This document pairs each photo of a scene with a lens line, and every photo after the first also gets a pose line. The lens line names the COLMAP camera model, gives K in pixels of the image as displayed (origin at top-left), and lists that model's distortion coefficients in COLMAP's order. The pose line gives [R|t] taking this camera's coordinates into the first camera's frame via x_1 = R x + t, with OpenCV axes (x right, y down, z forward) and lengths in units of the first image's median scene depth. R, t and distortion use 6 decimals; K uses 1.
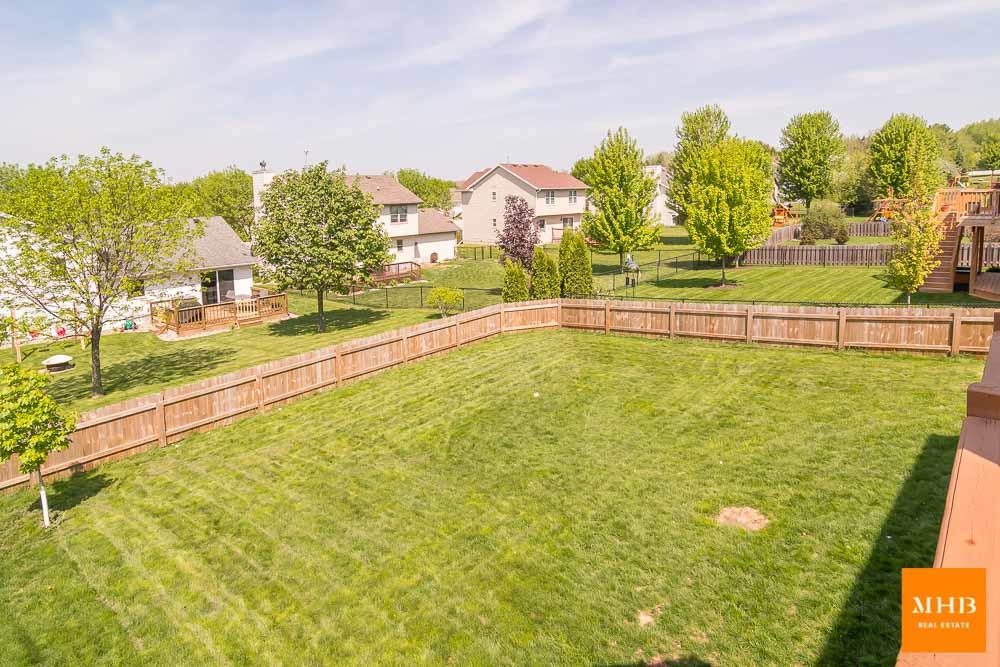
lens RADIAL K [[553.2, 0, 503.3], [0, 553.2, 335.5], [0, 0, 1]] dist [0.000790, 0.001897]
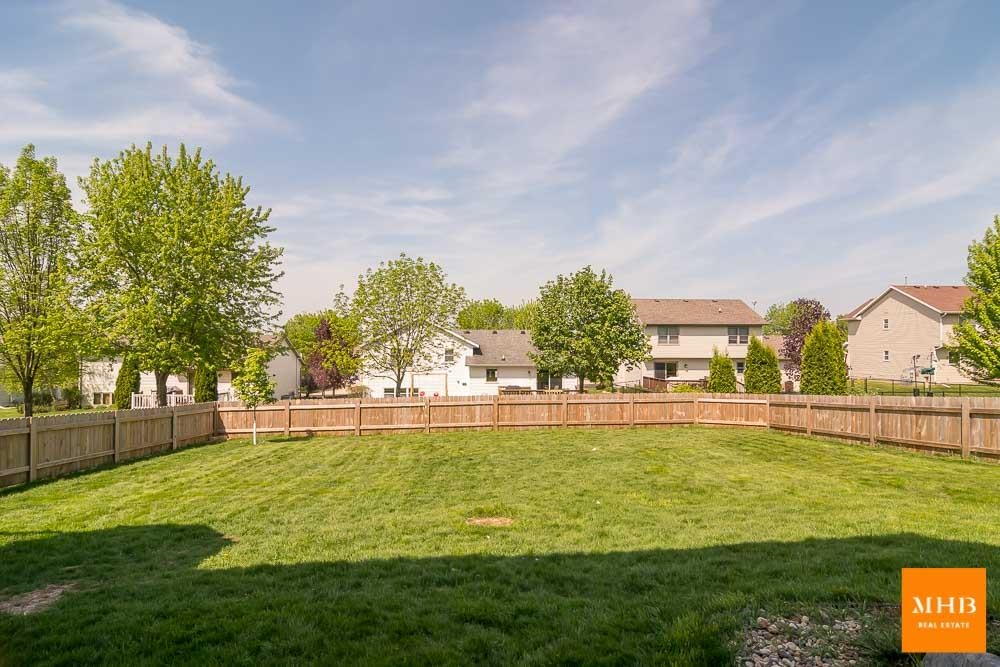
lens RADIAL K [[553.2, 0, 506.0], [0, 553.2, 337.0], [0, 0, 1]] dist [0.000790, 0.001897]
pose [[0.720886, 0.014465, -0.692903, 0.445290], [-0.194598, 0.963787, -0.182337, 0.092170], [0.665173, 0.266282, 0.697595, 0.122958]]
